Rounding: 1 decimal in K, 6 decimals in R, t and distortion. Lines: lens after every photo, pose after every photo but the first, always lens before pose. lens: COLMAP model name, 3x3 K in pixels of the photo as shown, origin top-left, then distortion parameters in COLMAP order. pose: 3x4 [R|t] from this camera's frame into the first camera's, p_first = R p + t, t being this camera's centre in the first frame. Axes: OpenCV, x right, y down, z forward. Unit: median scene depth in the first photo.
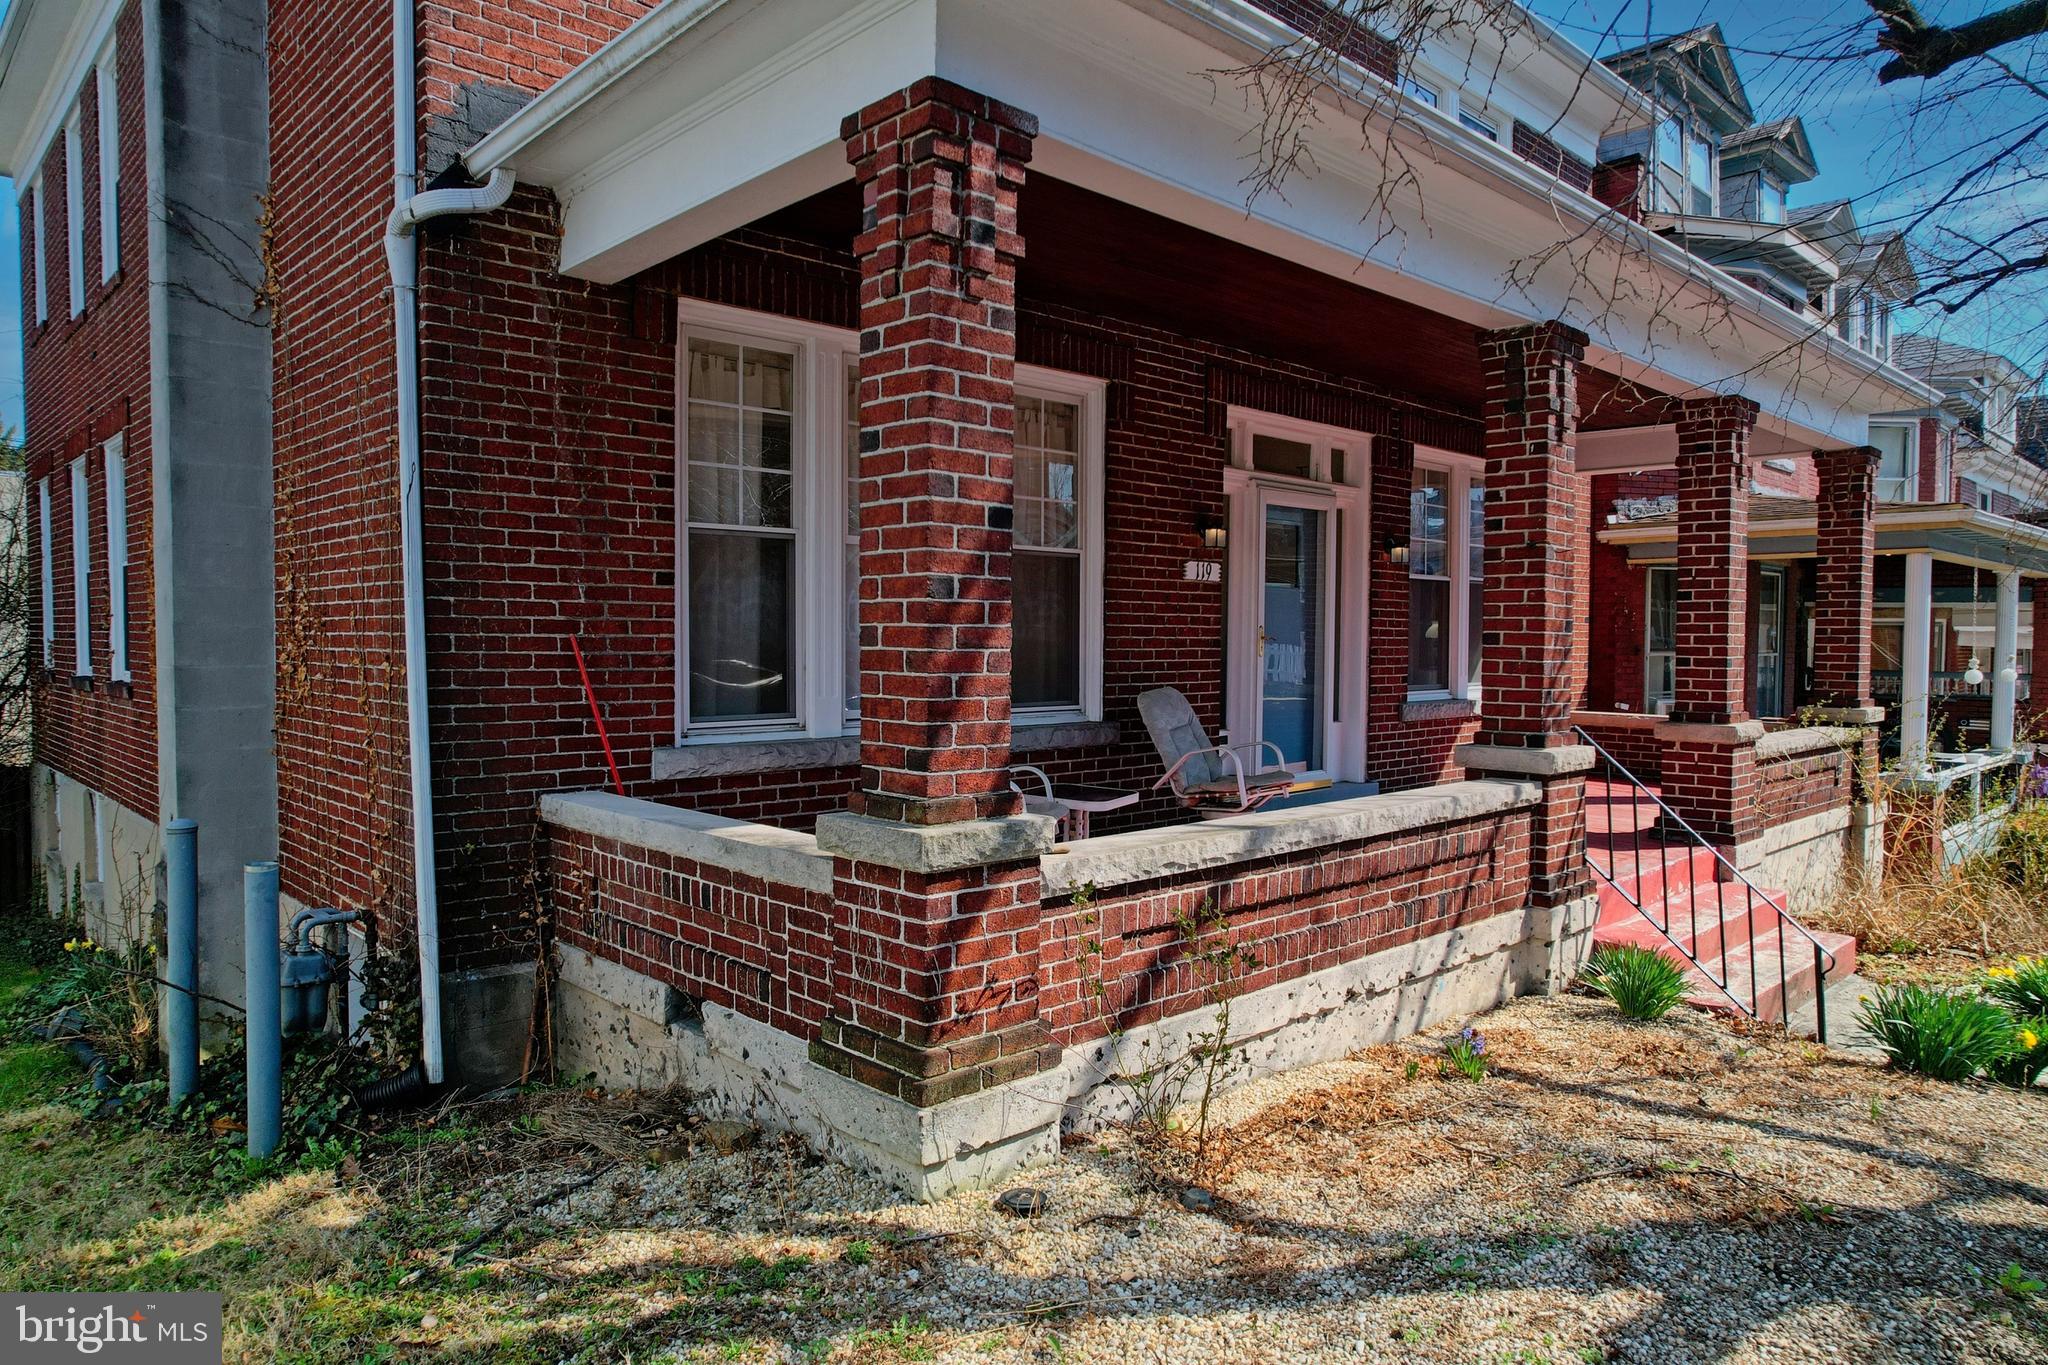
lens RADIAL K [[1315.6, 0, 1039.7], [0, 1315.6, 683.6], [0, 0, 1]] dist [-0.061895, 0.036701]
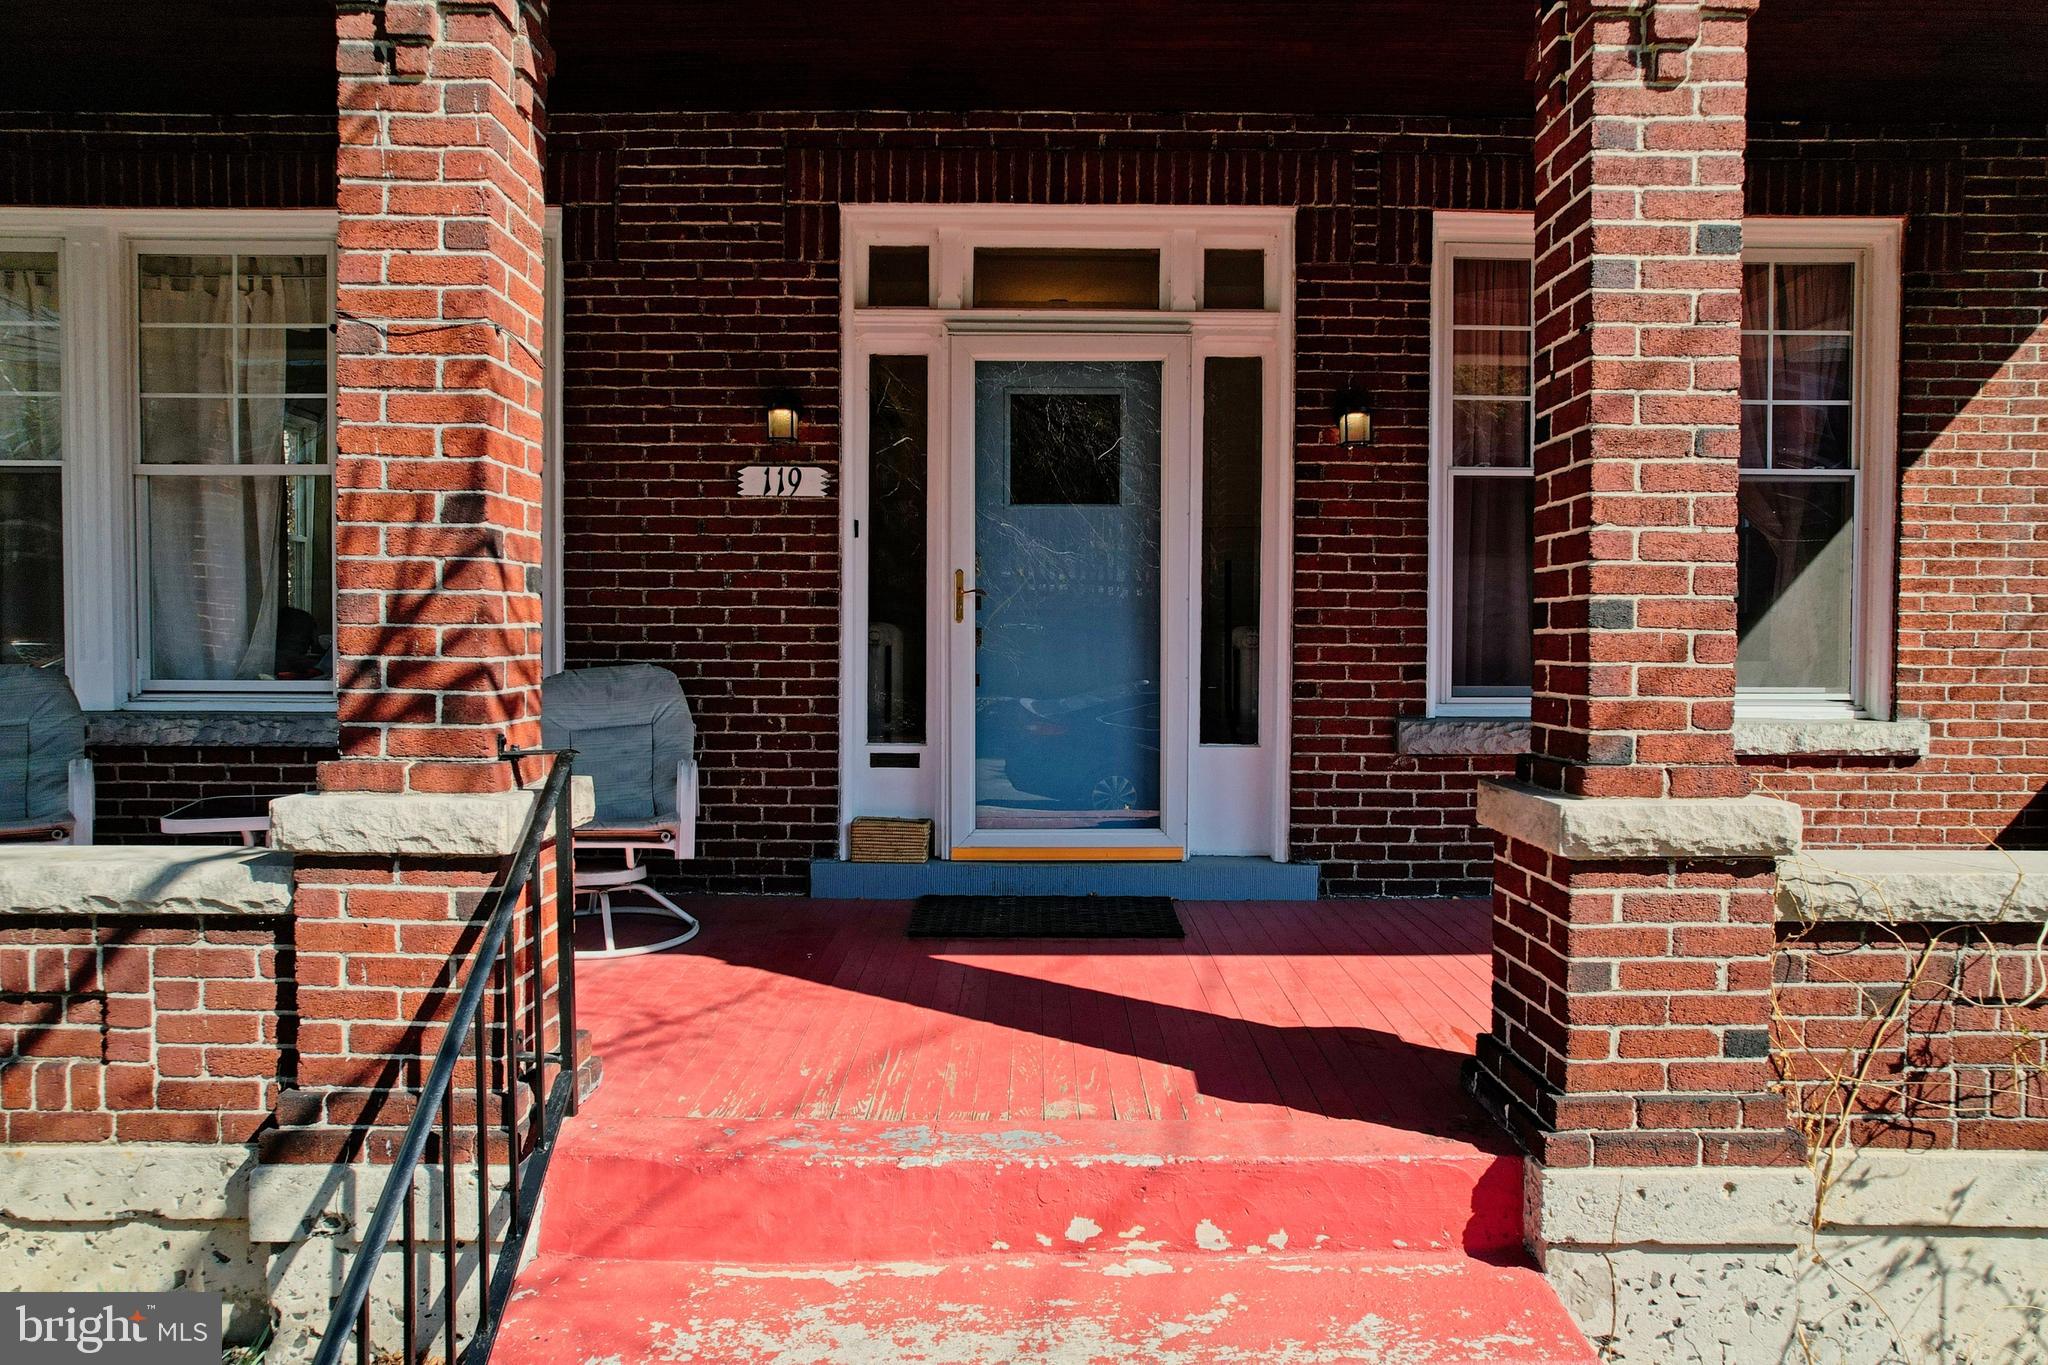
lens RADIAL K [[1328.4, 0, 1037.2], [0, 1328.4, 665.4], [0, 0, 1]] dist [-0.051023, 0.024669]
pose [[0.720590, 0.011815, -0.693261, 0.952126], [-0.026253, 0.999603, -0.010252, 0.006195], [0.692864, 0.025588, 0.720614, 0.942495]]
